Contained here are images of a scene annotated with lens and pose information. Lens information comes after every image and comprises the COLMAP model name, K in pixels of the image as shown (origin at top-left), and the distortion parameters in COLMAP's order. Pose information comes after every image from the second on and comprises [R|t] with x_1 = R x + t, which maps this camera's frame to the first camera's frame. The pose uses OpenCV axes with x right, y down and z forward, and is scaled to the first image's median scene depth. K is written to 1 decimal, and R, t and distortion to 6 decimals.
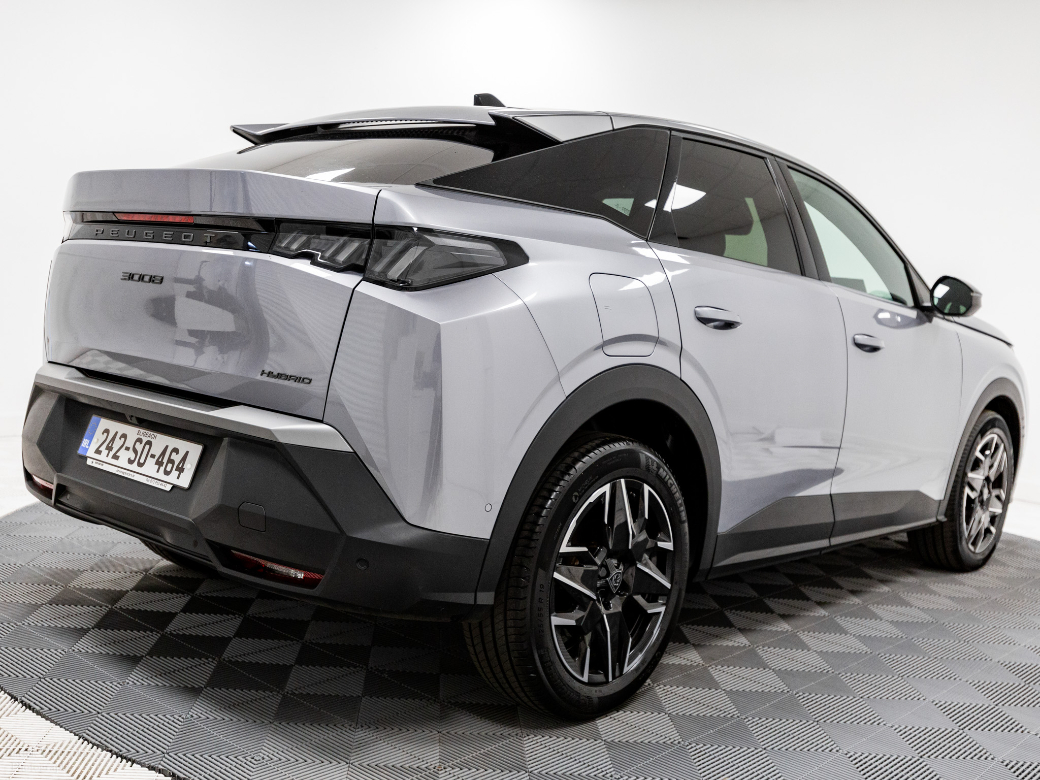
lens RADIAL K [[1094.3, 0, 524.2], [0, 1094.3, 387.6], [0, 0, 1]] dist [0.046249, 0.017489]
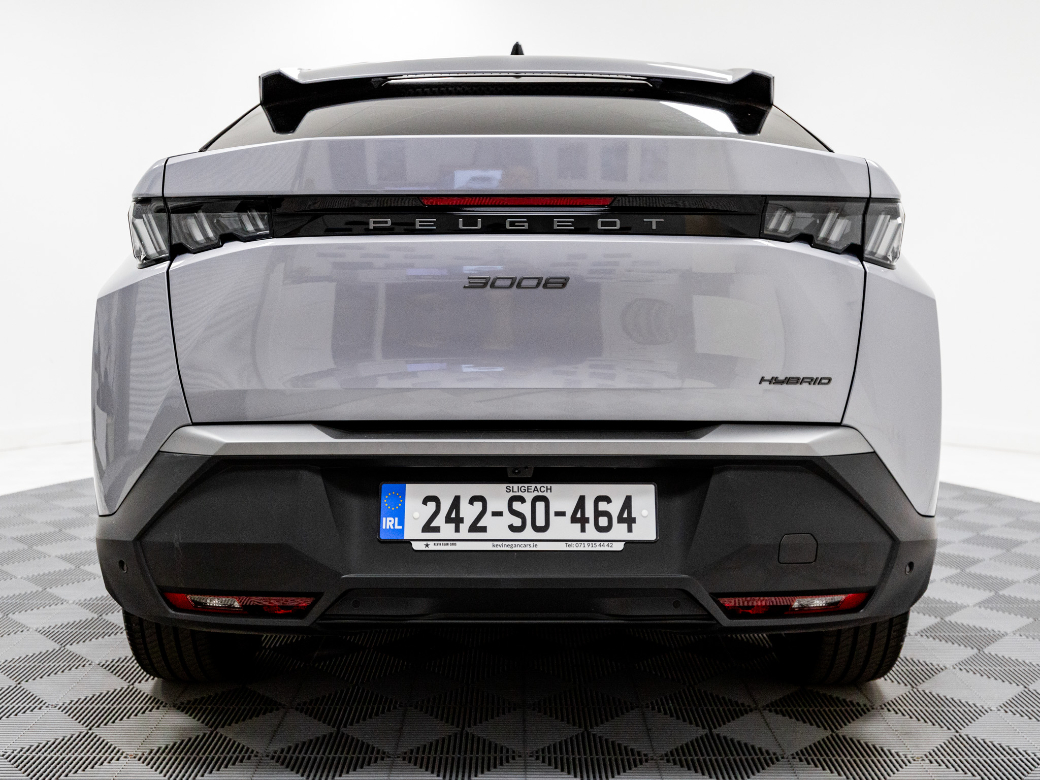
lens RADIAL K [[1094.3, 0, 524.2], [0, 1094.3, 387.6], [0, 0, 1]] dist [0.046249, 0.017489]
pose [[0.749346, -0.148931, 0.645213, -0.827357], [0.119273, 0.988800, 0.089717, -0.094796], [-0.651348, 0.009727, 0.758717, 0.435417]]
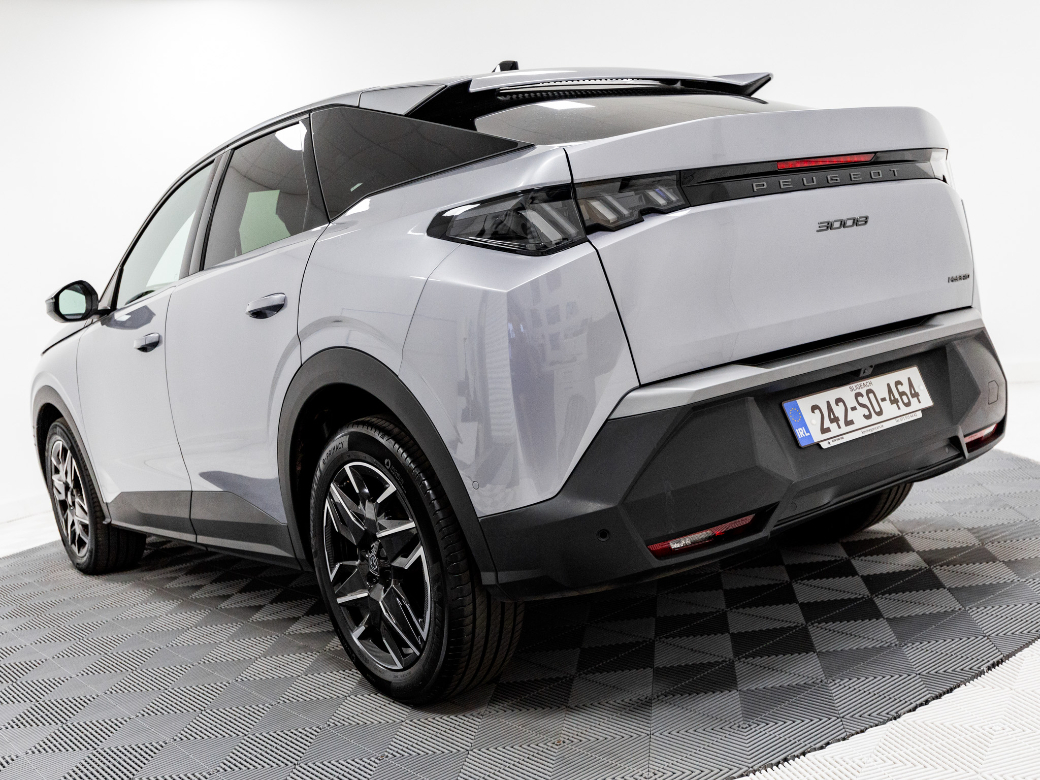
lens RADIAL K [[1094.3, 0, 524.2], [0, 1094.3, 387.6], [0, 0, 1]] dist [0.046249, 0.017489]
pose [[0.187464, -0.204005, 0.960853, -1.329520], [0.250055, 0.955880, 0.154163, -0.178333], [-0.949910, 0.211366, 0.230205, 1.068379]]
